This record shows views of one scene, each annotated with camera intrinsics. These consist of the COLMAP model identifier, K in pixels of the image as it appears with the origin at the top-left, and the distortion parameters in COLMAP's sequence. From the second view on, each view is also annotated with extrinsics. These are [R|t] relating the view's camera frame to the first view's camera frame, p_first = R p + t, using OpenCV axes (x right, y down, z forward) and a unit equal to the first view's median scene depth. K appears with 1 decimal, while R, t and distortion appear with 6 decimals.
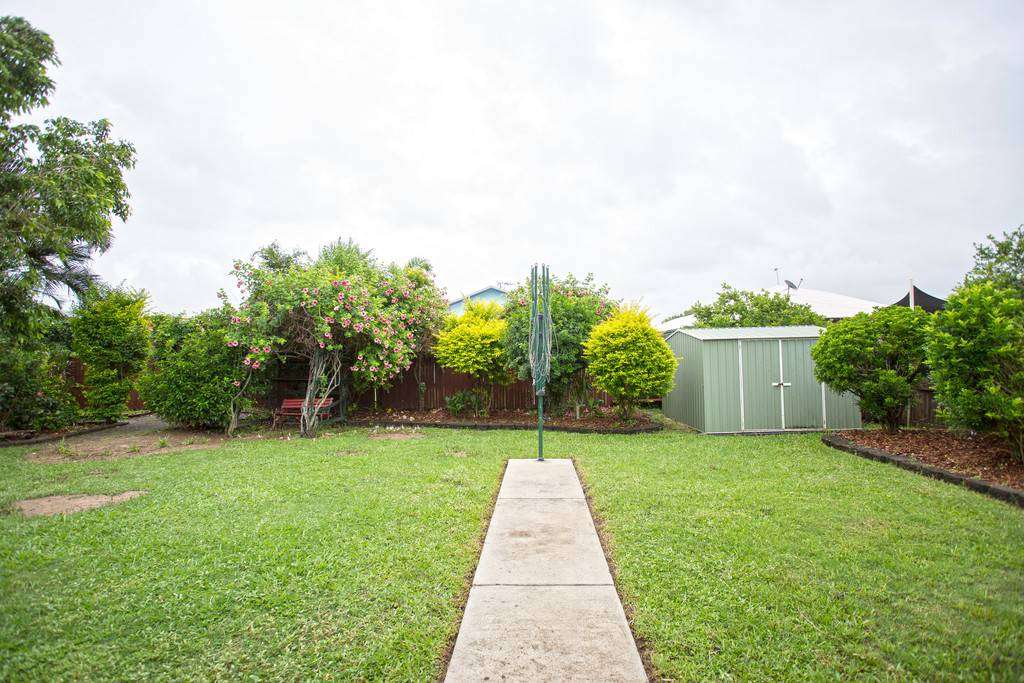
lens RADIAL K [[492.2, 0, 514.5], [0, 492.2, 344.3], [0, 0, 1]] dist [0.010993, -0.000243]
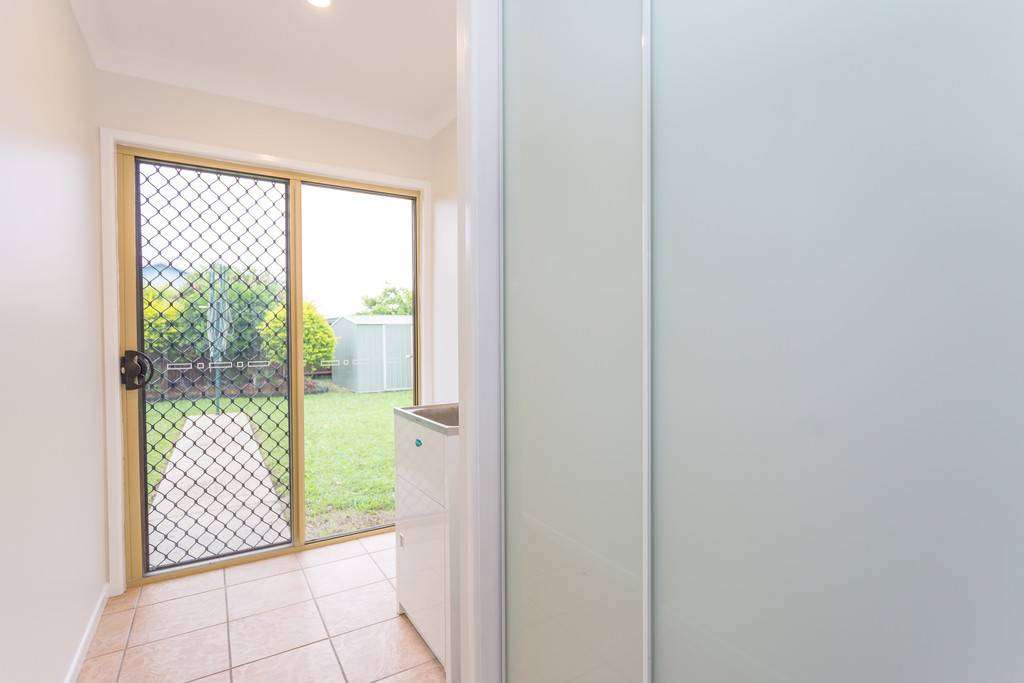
lens RADIAL K [[492.2, 0, 512.1], [0, 492.2, 333.9], [0, 0, 1]] dist [0.010993, -0.000243]
pose [[0.831042, 0.013834, 0.556038, -0.018397], [-0.022135, 0.999721, 0.008211, -0.002533], [-0.555769, -0.019131, 0.831116, -0.349922]]
